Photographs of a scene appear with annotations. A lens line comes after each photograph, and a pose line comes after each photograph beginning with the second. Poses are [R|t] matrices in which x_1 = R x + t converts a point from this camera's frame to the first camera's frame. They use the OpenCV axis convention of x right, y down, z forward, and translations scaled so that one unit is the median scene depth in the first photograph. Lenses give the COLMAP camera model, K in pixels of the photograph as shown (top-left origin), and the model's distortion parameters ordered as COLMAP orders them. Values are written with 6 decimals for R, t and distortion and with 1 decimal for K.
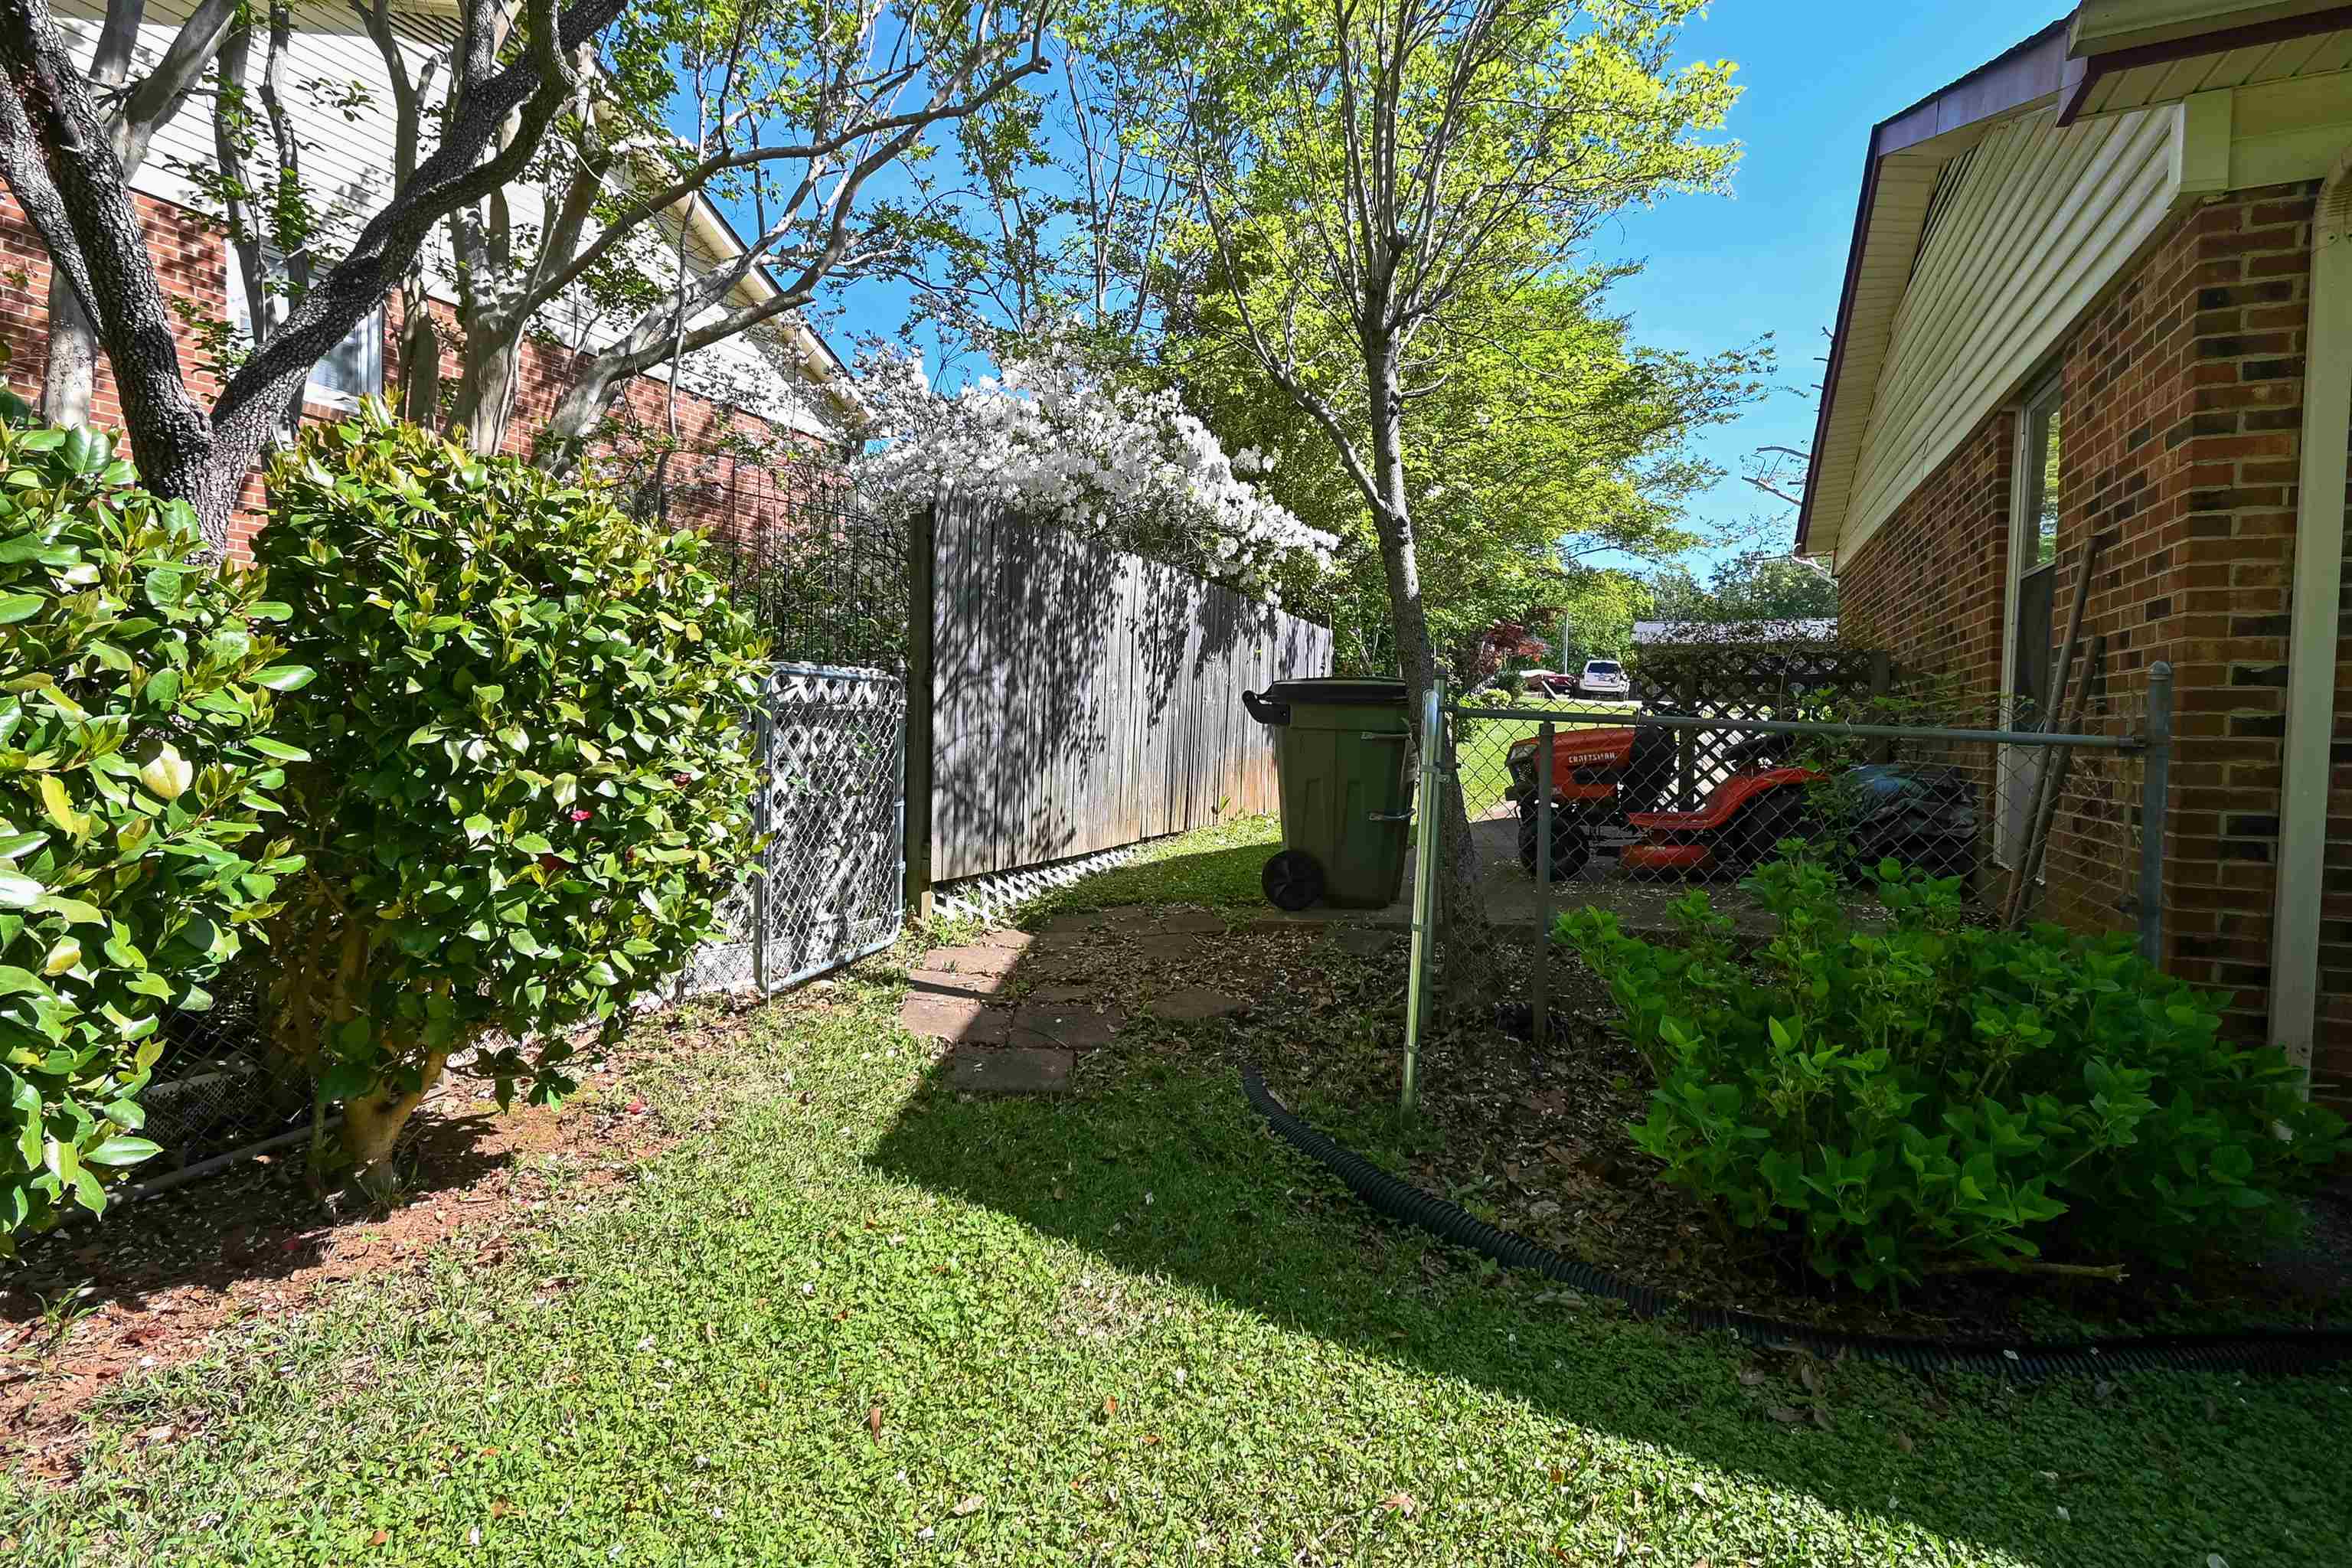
lens RADIAL K [[1083.6, 0, 1170.9], [0, 1083.6, 764.2], [0, 0, 1]] dist [0.000194, 0.000332]
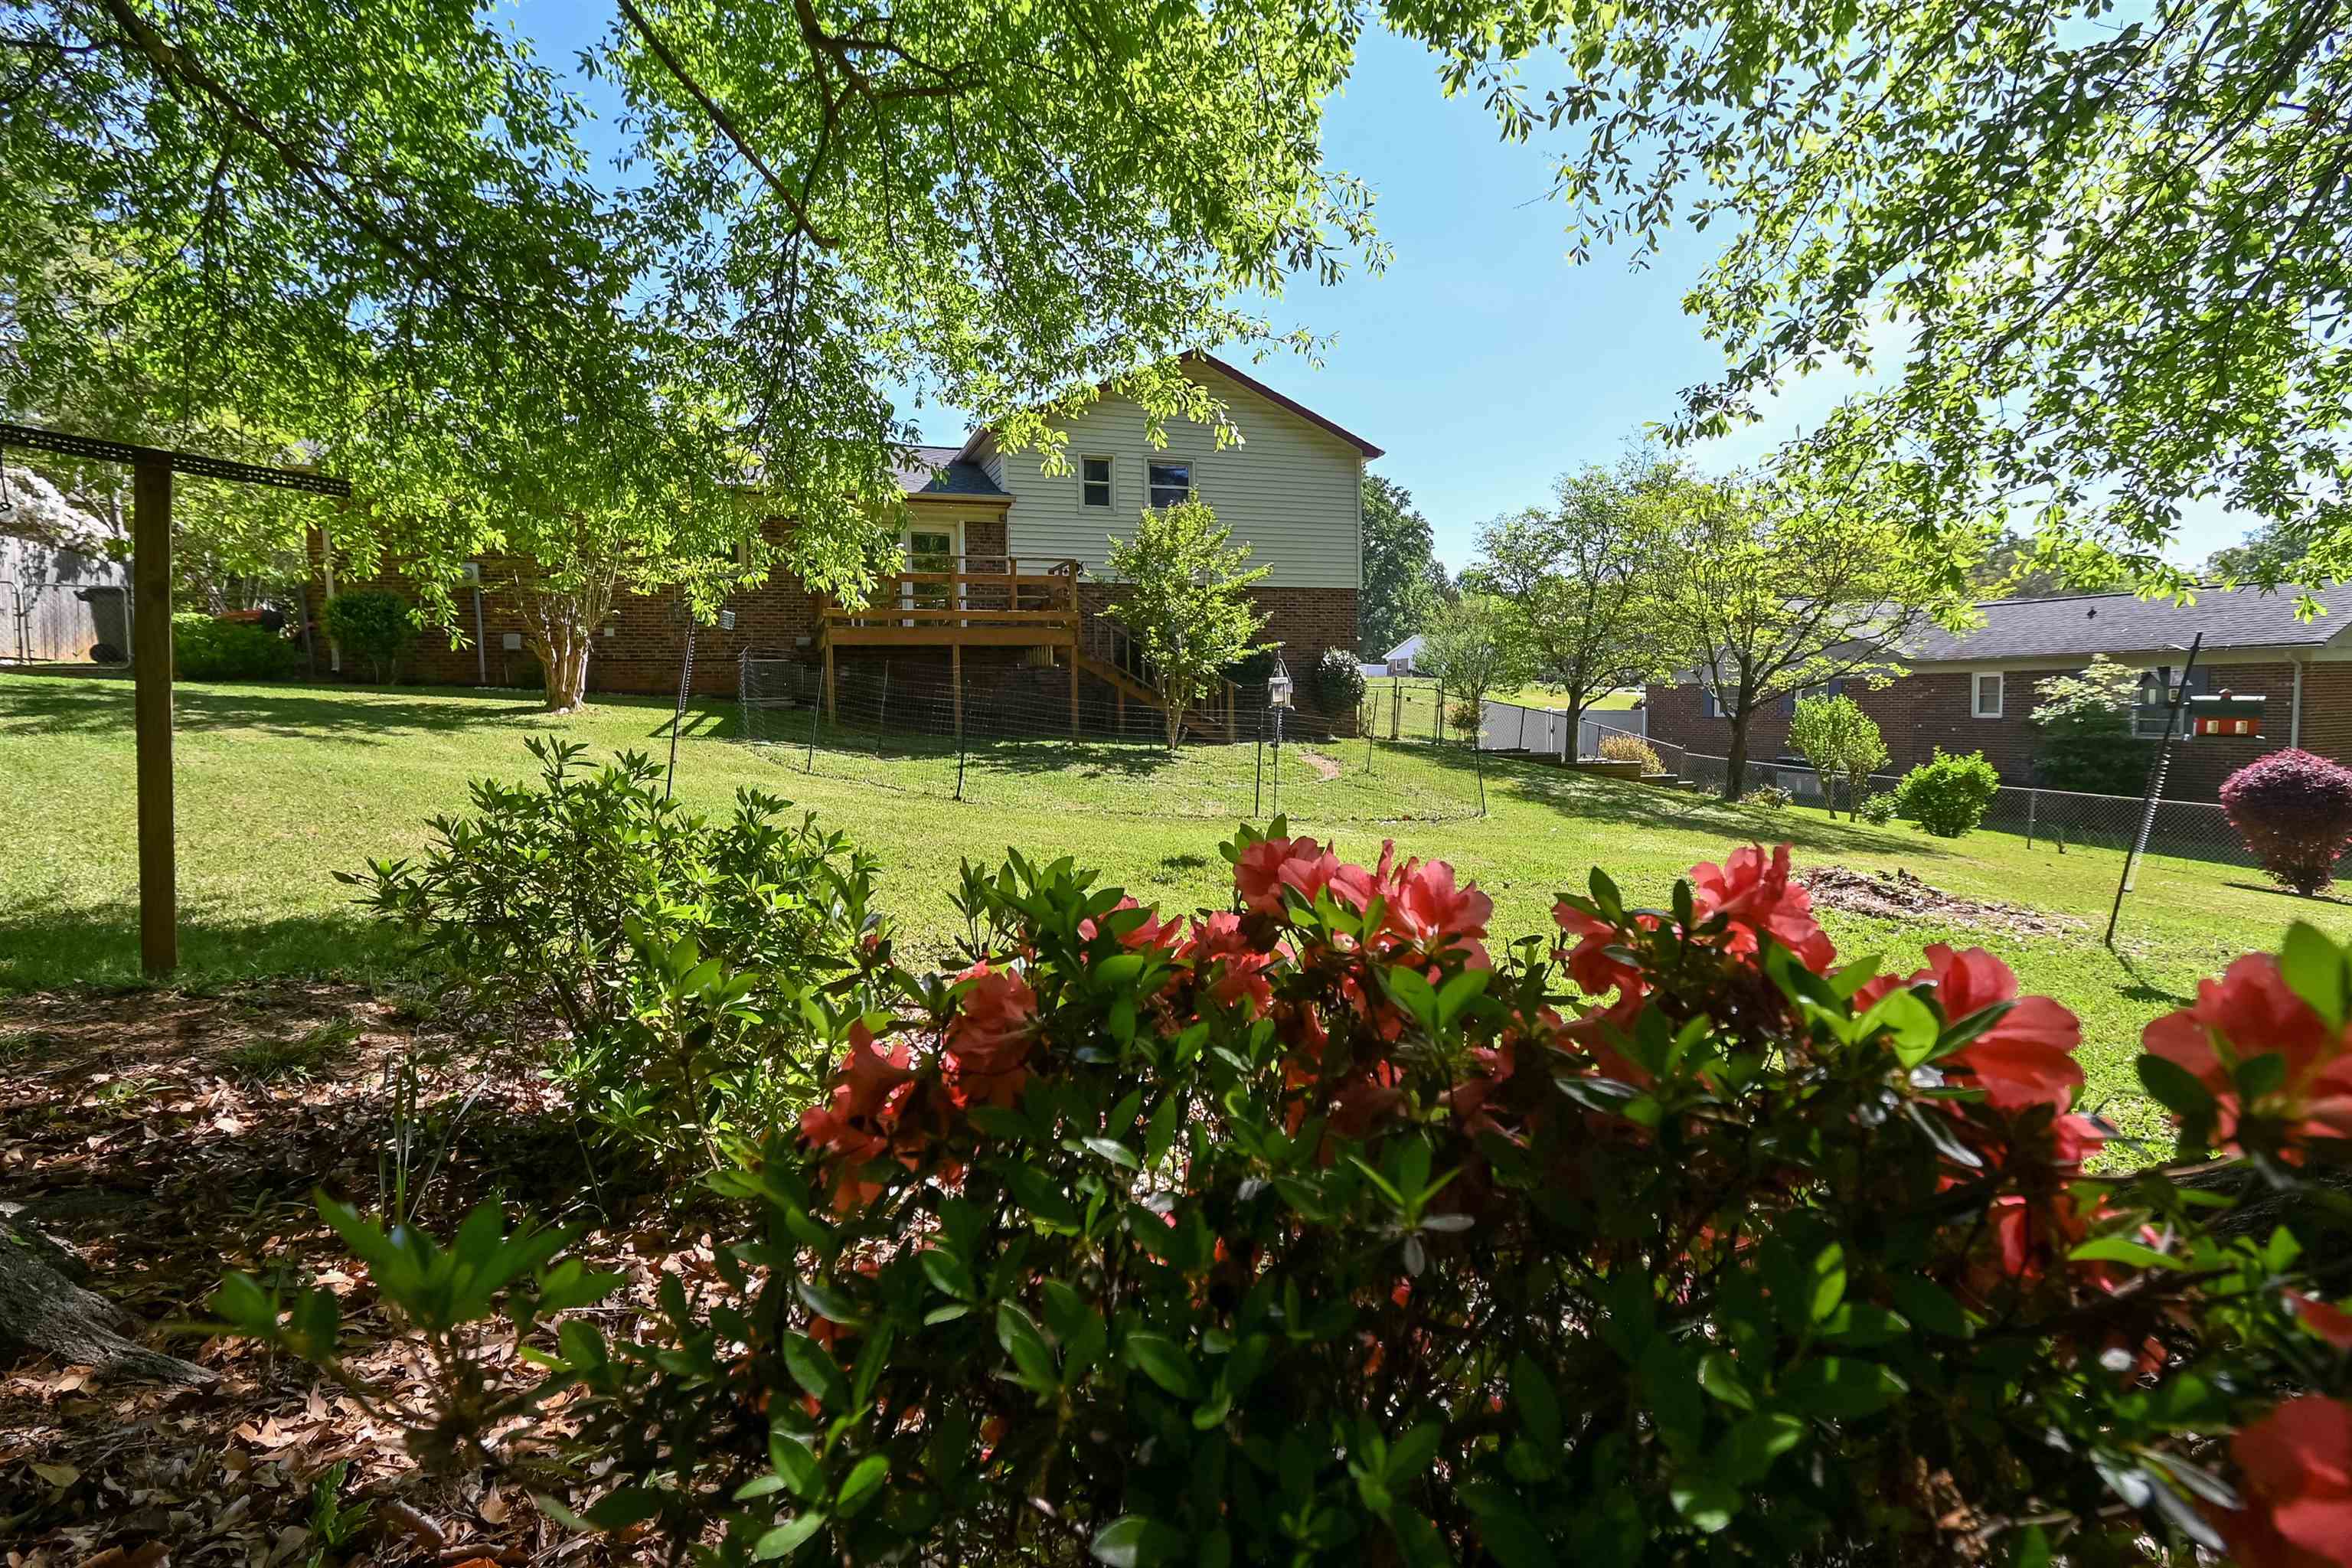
lens RADIAL K [[1083.6, 0, 1170.9], [0, 1083.6, 764.2], [0, 0, 1]] dist [0.000194, 0.000332]
pose [[0.691391, -0.078705, 0.718181, -0.022510], [0.058785, 0.996881, 0.052655, 0.328218], [-0.720085, 0.005813, 0.693861, -2.462857]]
